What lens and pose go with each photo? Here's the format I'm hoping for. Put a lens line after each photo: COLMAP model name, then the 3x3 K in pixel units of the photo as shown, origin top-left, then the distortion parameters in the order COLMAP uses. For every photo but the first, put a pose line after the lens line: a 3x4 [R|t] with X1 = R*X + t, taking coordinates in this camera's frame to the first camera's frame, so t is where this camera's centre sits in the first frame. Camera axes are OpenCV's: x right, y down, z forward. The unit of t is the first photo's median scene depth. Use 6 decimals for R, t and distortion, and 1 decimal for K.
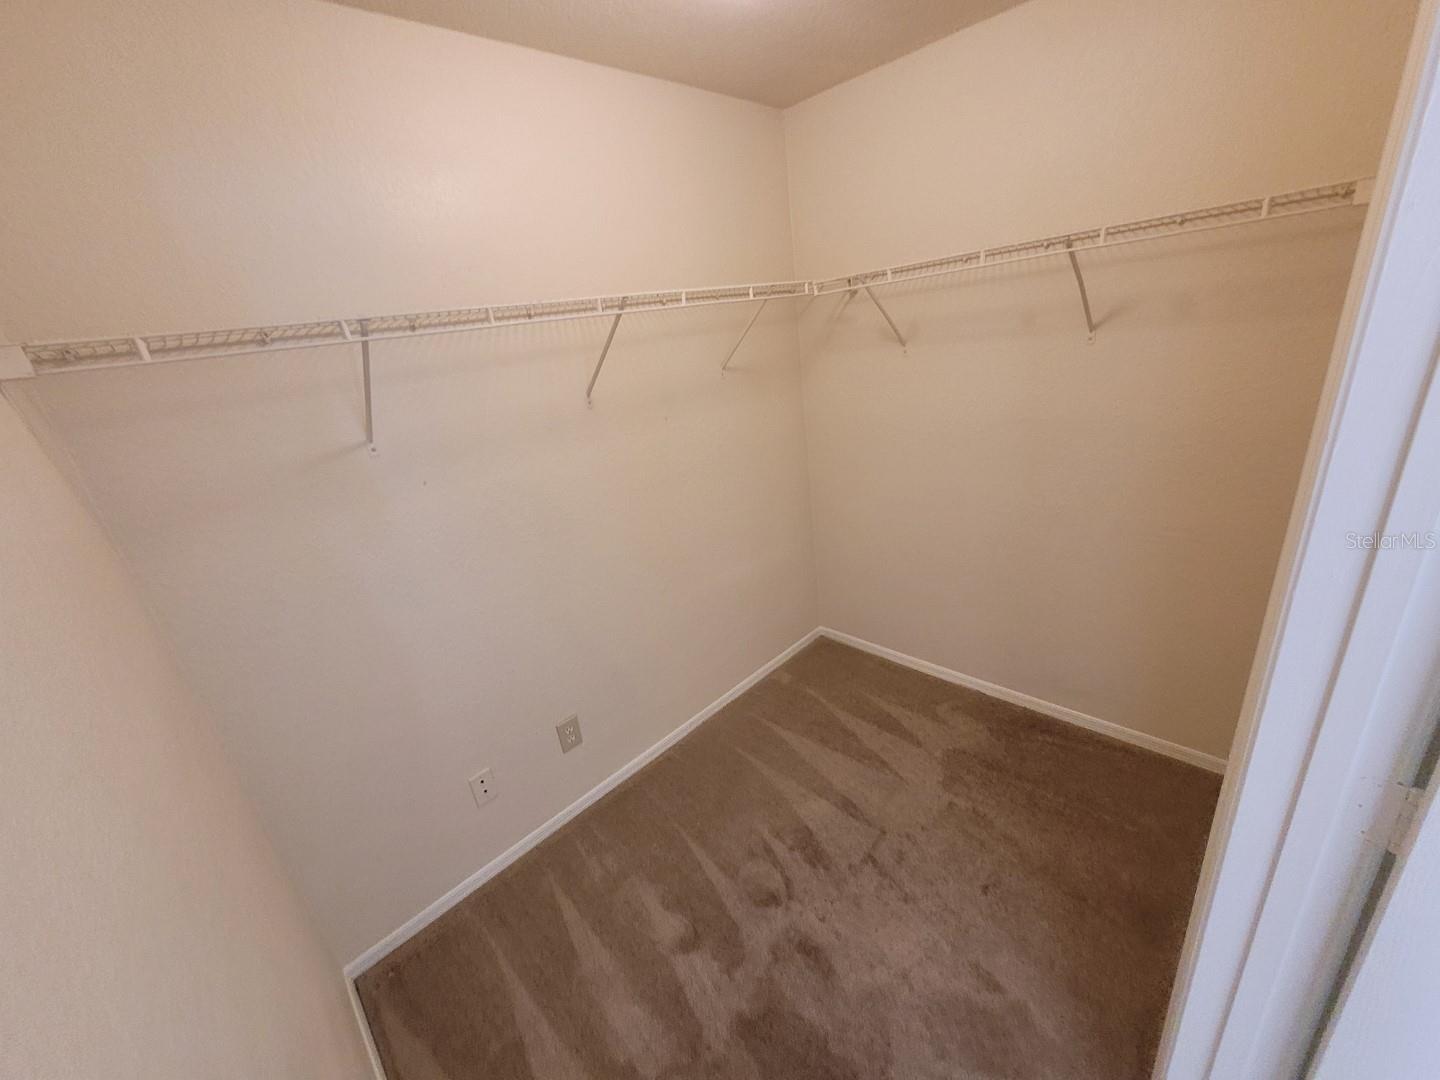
lens RADIAL K [[567.9, 0, 726.5], [0, 567.9, 534.5], [0, 0, 1]] dist [0.000174, 0.000267]
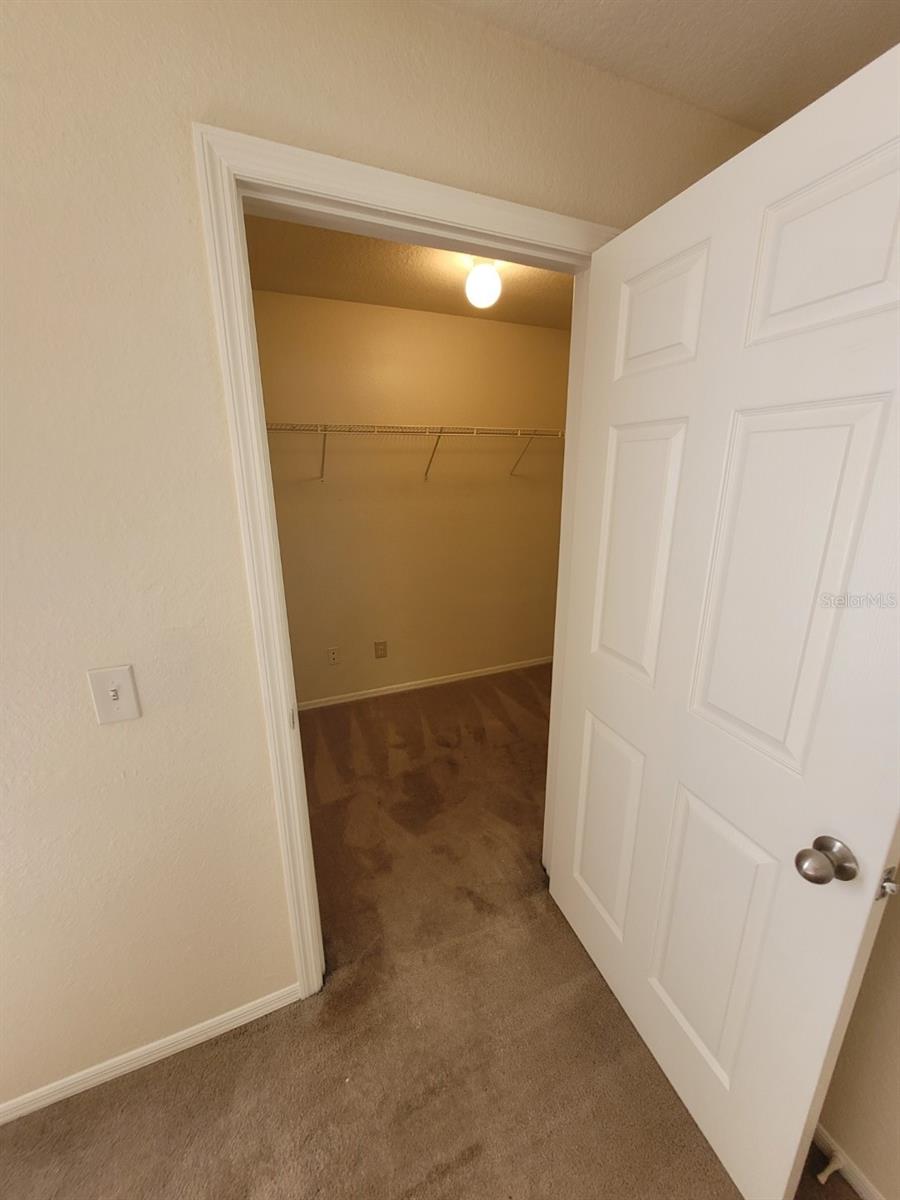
lens RADIAL K [[473.3, 0, 454.4], [0, 473.3, 600.9], [0, 0, 1]] dist [0.000174, 0.000267]
pose [[0.926035, 0.213458, -0.311278, 0.491767], [-0.229165, 0.973282, -0.014328, 0.194792], [0.299903, 0.084603, 0.950211, -0.530224]]
